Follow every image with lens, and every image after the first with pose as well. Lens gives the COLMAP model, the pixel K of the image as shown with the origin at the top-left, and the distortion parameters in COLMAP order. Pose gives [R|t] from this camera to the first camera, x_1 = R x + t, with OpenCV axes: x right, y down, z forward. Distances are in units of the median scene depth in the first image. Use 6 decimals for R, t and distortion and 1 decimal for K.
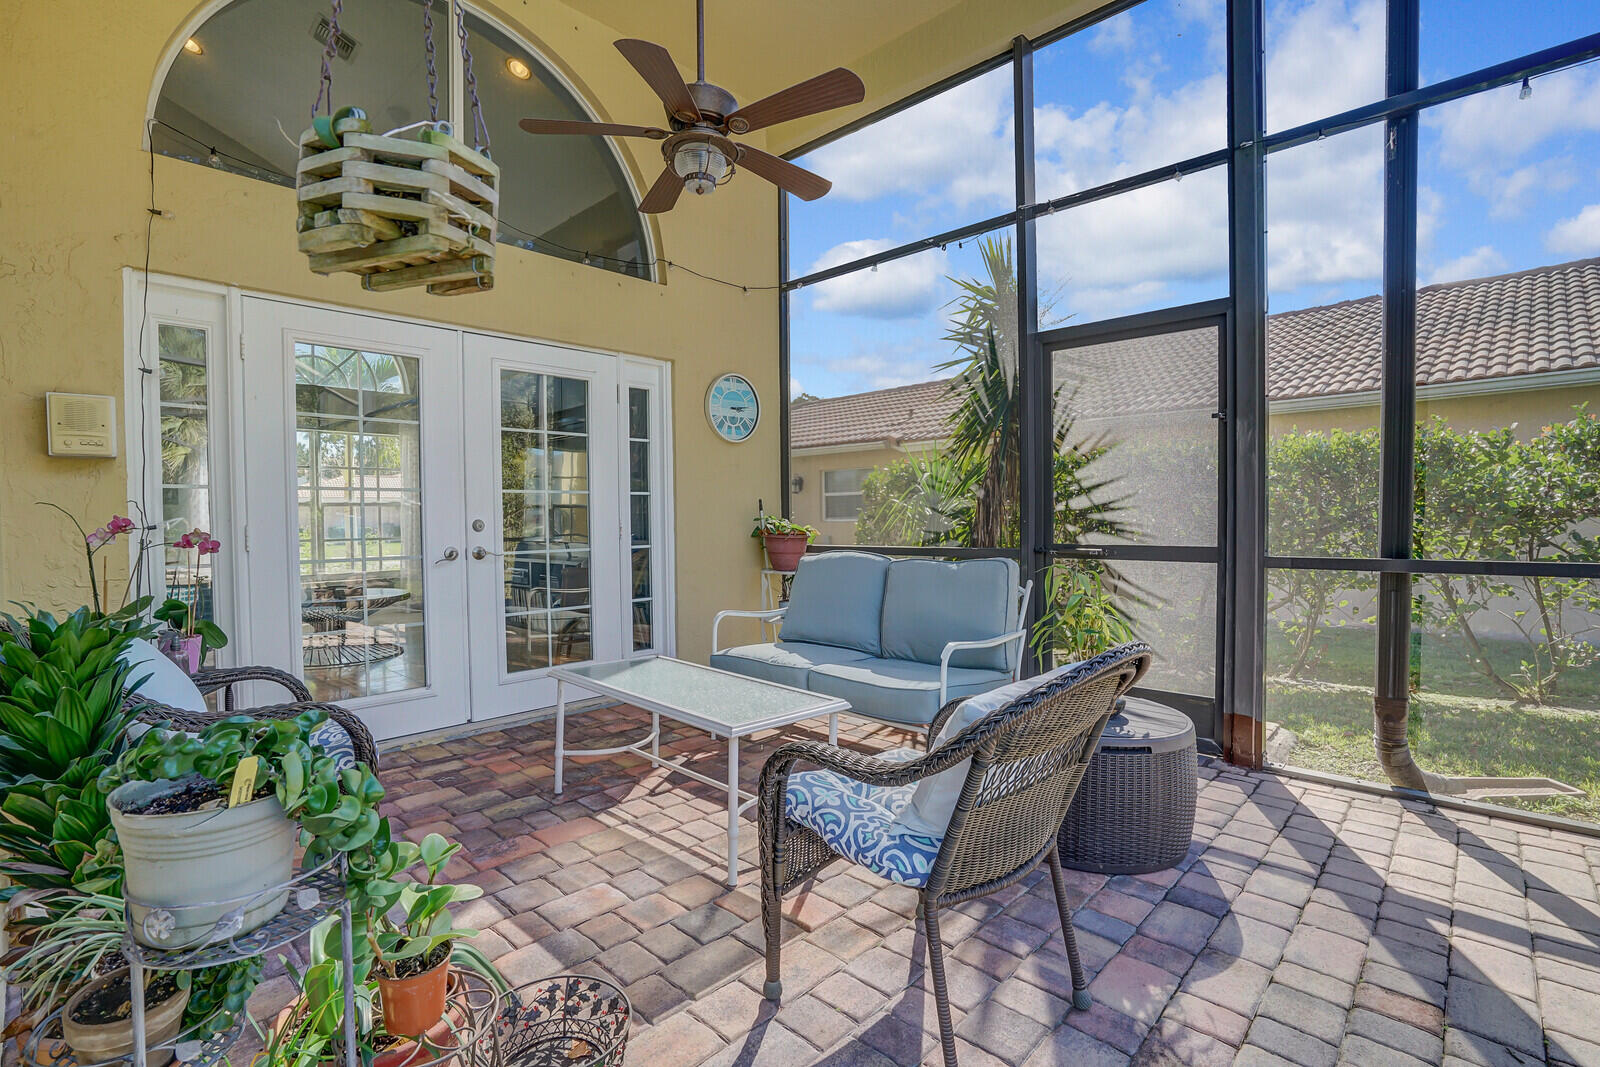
lens RADIAL K [[737.0, 0, 792.3], [0, 737.0, 536.8], [0, 0, 1]] dist [-0.035365, 0.000091]
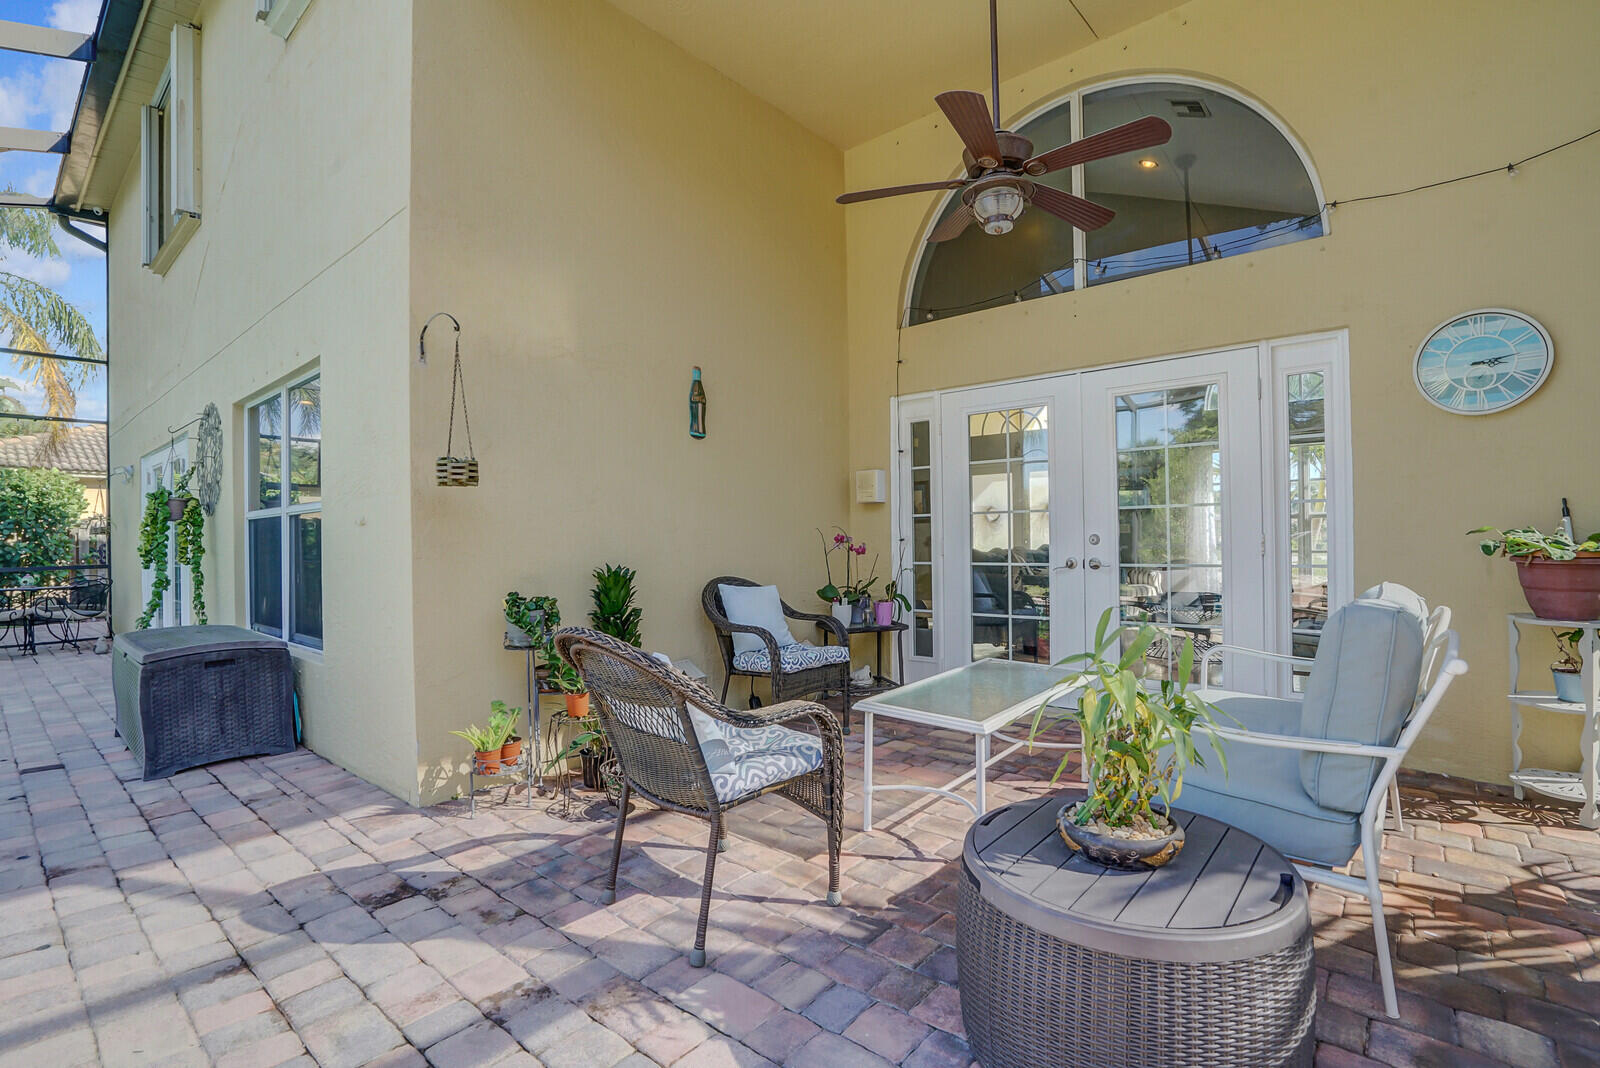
lens RADIAL K [[737.0, 0, 792.3], [0, 737.0, 537.3], [0, 0, 1]] dist [-0.035365, 0.000091]
pose [[0.064303, 0.006396, -0.997910, 0.852830], [-0.015371, 0.999867, 0.005418, -0.021767], [0.997812, 0.014990, 0.064393, 0.579637]]
